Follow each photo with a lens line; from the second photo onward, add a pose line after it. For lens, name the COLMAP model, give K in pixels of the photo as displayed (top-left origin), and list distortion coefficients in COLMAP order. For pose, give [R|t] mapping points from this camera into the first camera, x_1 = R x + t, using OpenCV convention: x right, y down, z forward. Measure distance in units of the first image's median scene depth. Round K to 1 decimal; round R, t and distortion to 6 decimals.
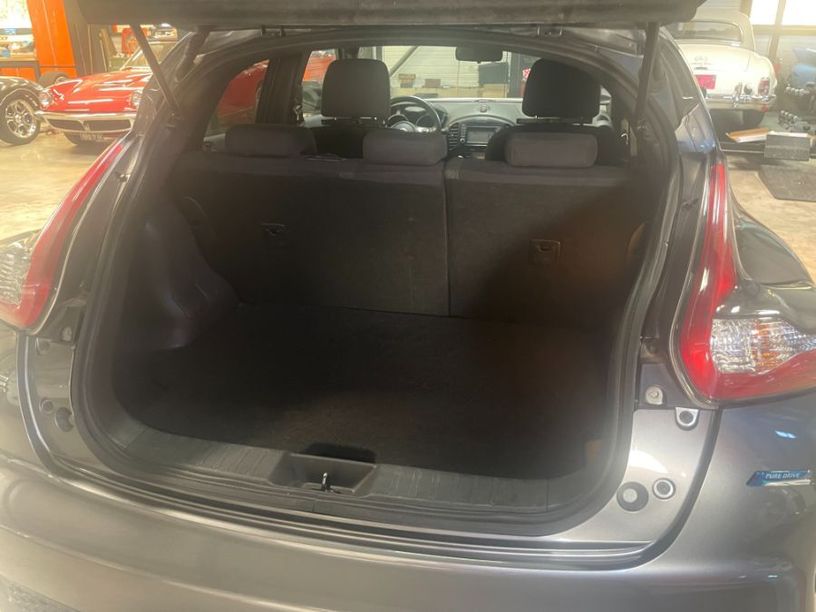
lens RADIAL K [[627.8, 0, 404.7], [0, 627.8, 301.6], [0, 0, 1]] dist [0.107248, -0.146999]
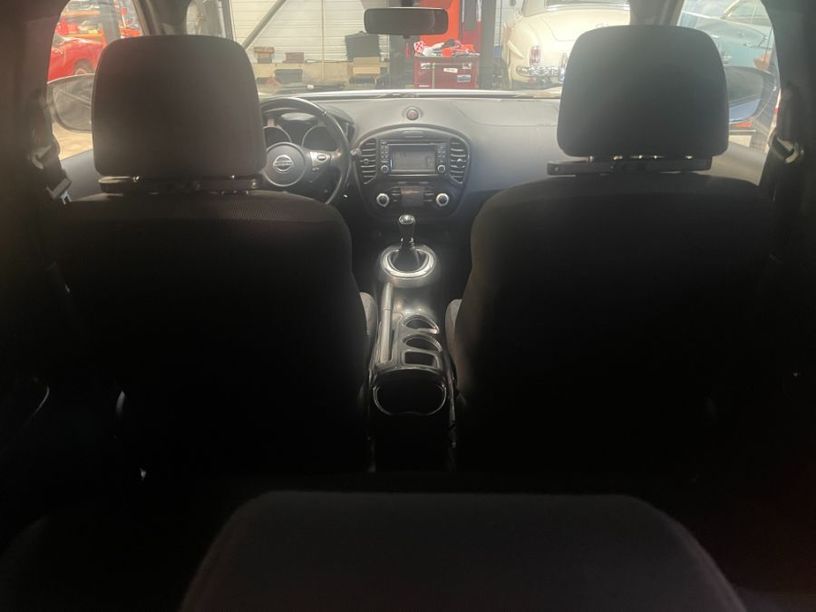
lens RADIAL K [[627.8, 0, 404.7], [0, 627.8, 301.6], [0, 0, 1]] dist [0.107248, -0.146999]
pose [[0.977860, -0.095627, 0.186133, -0.014320], [0.088094, 0.994938, 0.048349, -0.152644], [-0.189814, -0.030881, 0.981334, 0.392067]]
